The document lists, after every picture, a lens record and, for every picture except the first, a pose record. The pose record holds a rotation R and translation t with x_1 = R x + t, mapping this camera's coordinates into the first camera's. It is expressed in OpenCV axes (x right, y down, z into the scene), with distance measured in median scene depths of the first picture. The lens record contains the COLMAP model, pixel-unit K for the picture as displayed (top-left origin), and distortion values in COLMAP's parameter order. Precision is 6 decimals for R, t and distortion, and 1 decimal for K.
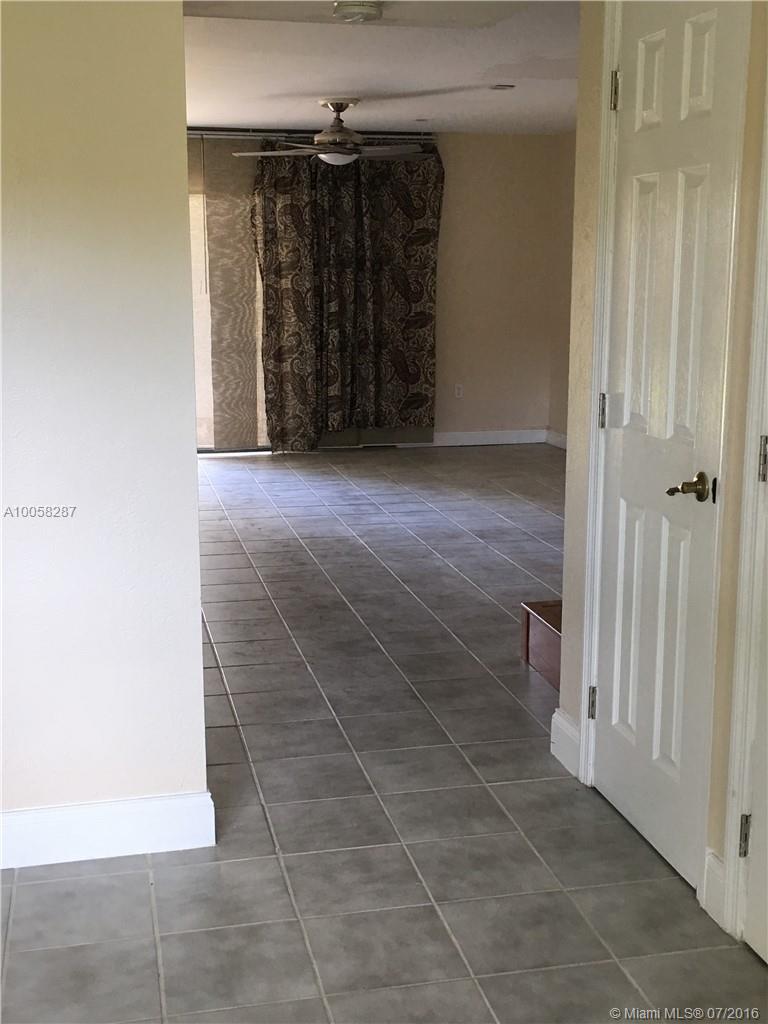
lens RADIAL K [[1299.5, 0, 383.3], [0, 1299.5, 513.4], [0, 0, 1]] dist [0.080947, 0.000000]
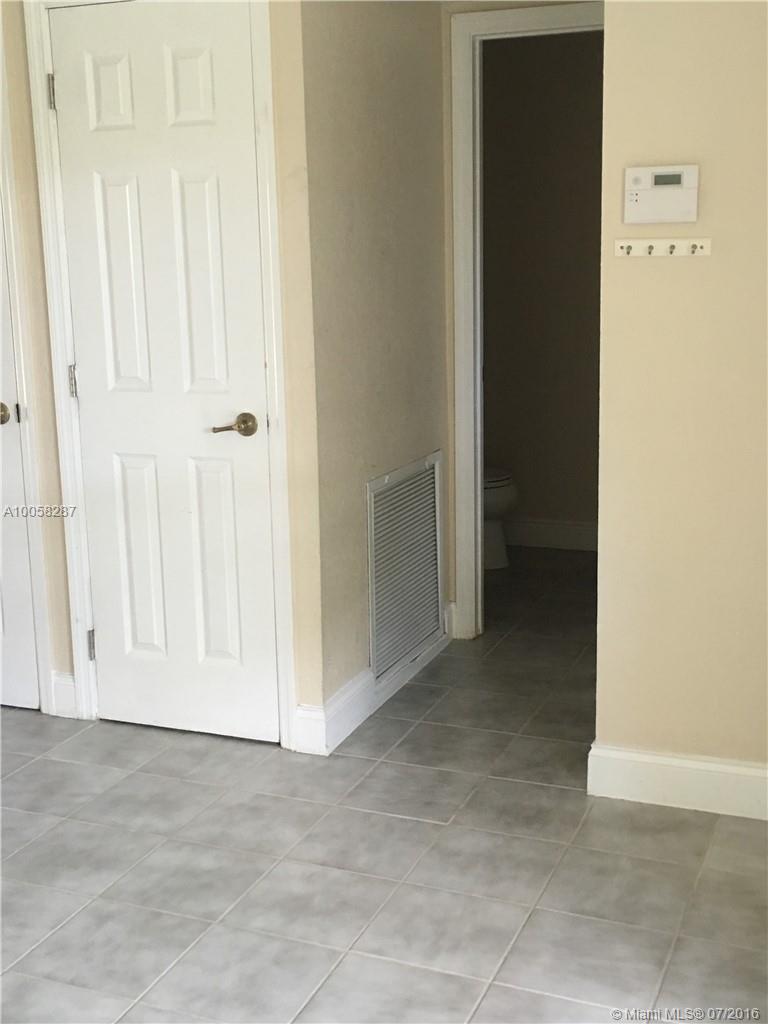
lens RADIAL K [[1299.5, 0, 385.4], [0, 1299.5, 511.8], [0, 0, 1]] dist [0.080947, 0.000000]
pose [[0.579214, -0.183806, 0.794183, -0.196618], [0.179453, 0.979098, 0.095724, 0.006804], [-0.795178, 0.087074, 0.600092, -0.039465]]
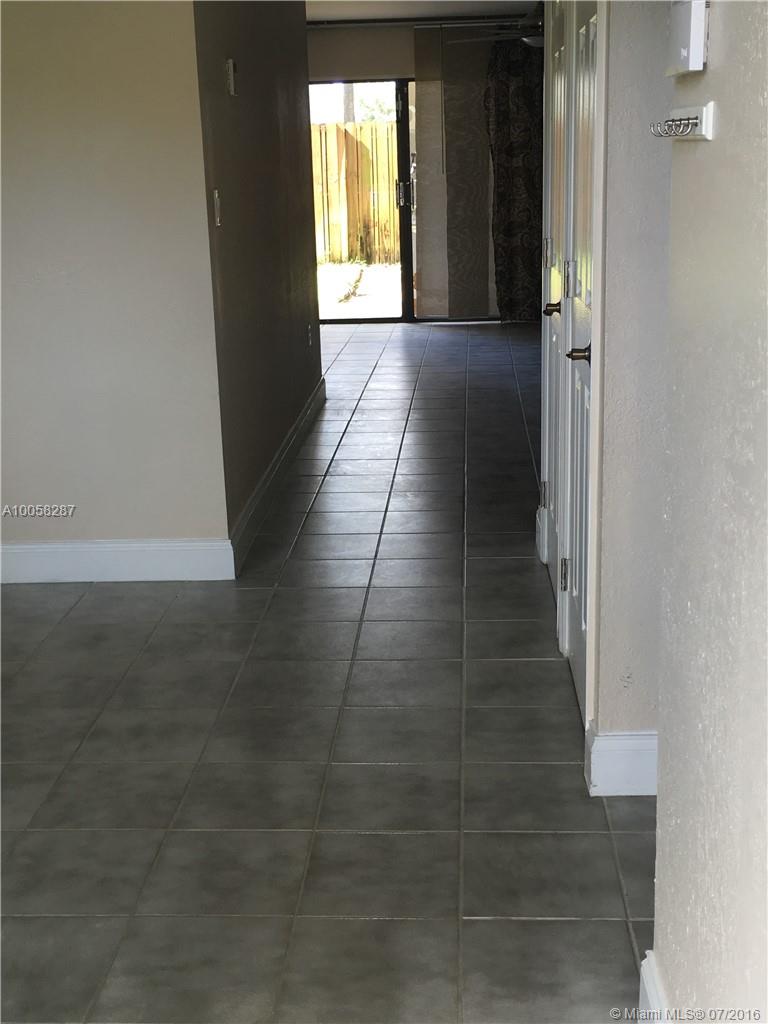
lens RADIAL K [[1299.5, 0, 386.6], [0, 1299.5, 509.6], [0, 0, 1]] dist [0.080947, 0.000000]
pose [[0.957771, 0.051090, -0.282957, 0.143324], [-0.028961, 0.996224, 0.081845, 0.024414], [0.286070, -0.070194, 0.955634, -0.083936]]
